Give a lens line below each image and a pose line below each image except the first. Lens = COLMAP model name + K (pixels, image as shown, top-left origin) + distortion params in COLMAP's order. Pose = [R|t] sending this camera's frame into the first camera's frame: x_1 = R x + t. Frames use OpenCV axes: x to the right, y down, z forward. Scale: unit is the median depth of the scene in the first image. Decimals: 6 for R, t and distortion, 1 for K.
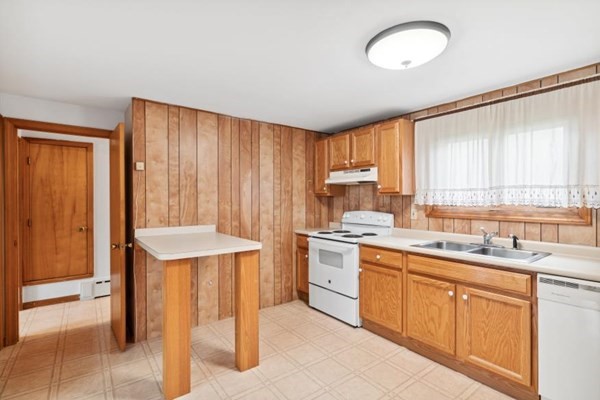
lens RADIAL K [[287.5, 0, 299.7], [0, 287.5, 200.1], [0, 0, 1]] dist [-0.002359, -0.000487]
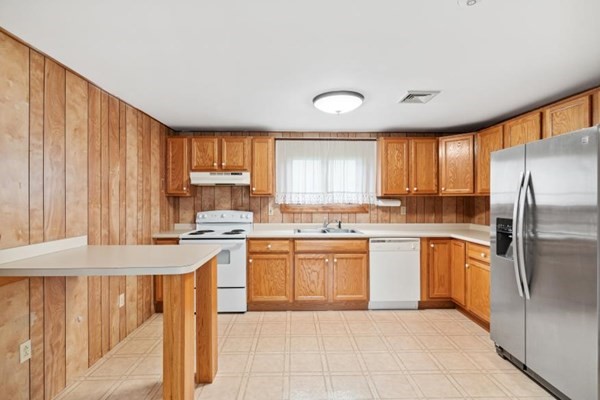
lens RADIAL K [[287.5, 0, 300.1], [0, 287.5, 198.9], [0, 0, 1]] dist [-0.002359, -0.000487]
pose [[0.577775, 0.001891, 0.816194, -0.602919], [0.002644, 0.999988, -0.004188, -0.000249], [-0.816192, 0.004578, 0.577763, 0.162148]]
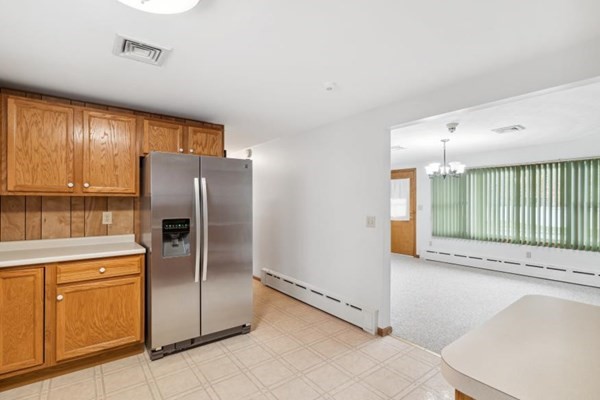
lens RADIAL K [[287.5, 0, 297.6], [0, 287.5, 200.7], [0, 0, 1]] dist [-0.002359, -0.000487]
pose [[-0.999954, 0.001692, -0.009471, 0.013584], [0.001667, 0.999995, 0.002636, -0.002443], [0.009475, 0.002620, -0.999952, 0.991048]]
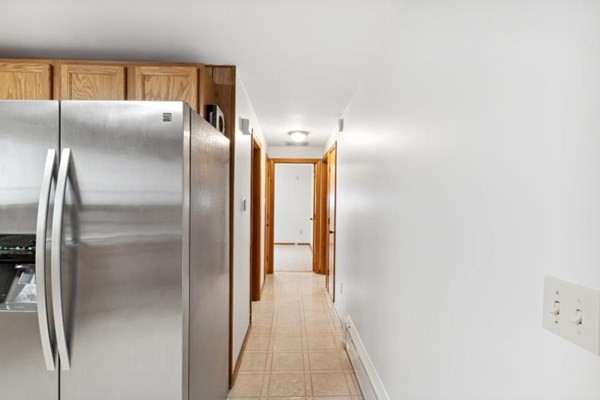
lens RADIAL K [[287.5, 0, 299.9], [0, 287.5, 200.3], [0, 0, 1]] dist [-0.002359, -0.000487]
pose [[-0.820866, -0.007159, 0.571076, -0.210020], [-0.006469, 0.999974, 0.003237, 0.000762], [-0.571084, -0.001037, -0.820891, 0.254403]]
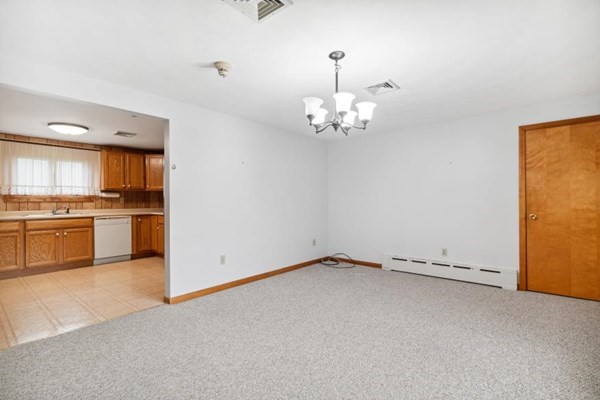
lens RADIAL K [[287.5, 0, 304.0], [0, 287.5, 200.5], [0, 0, 1]] dist [-0.002359, -0.000487]
pose [[-0.232243, 0.001295, 0.972657, -1.482893], [0.009074, 0.999958, 0.000835, 0.063022], [-0.972616, 0.009020, -0.232245, -0.230693]]
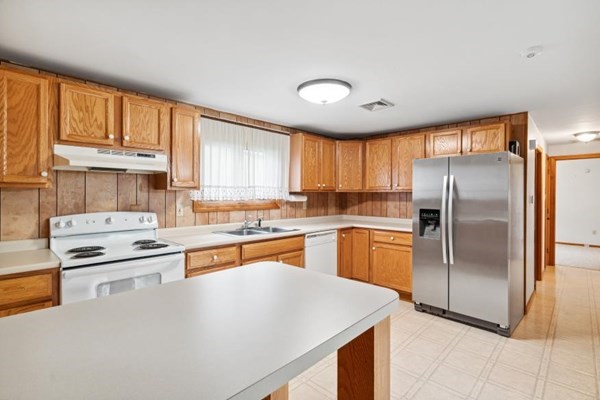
lens RADIAL K [[287.5, 0, 301.6], [0, 287.5, 195.9], [0, 0, 1]] dist [-0.002359, -0.000487]
pose [[-0.162262, -0.004429, 0.986738, -0.623300], [0.000755, 0.999989, 0.004613, -0.003179], [-0.986747, 0.001493, -0.162257, 0.801226]]
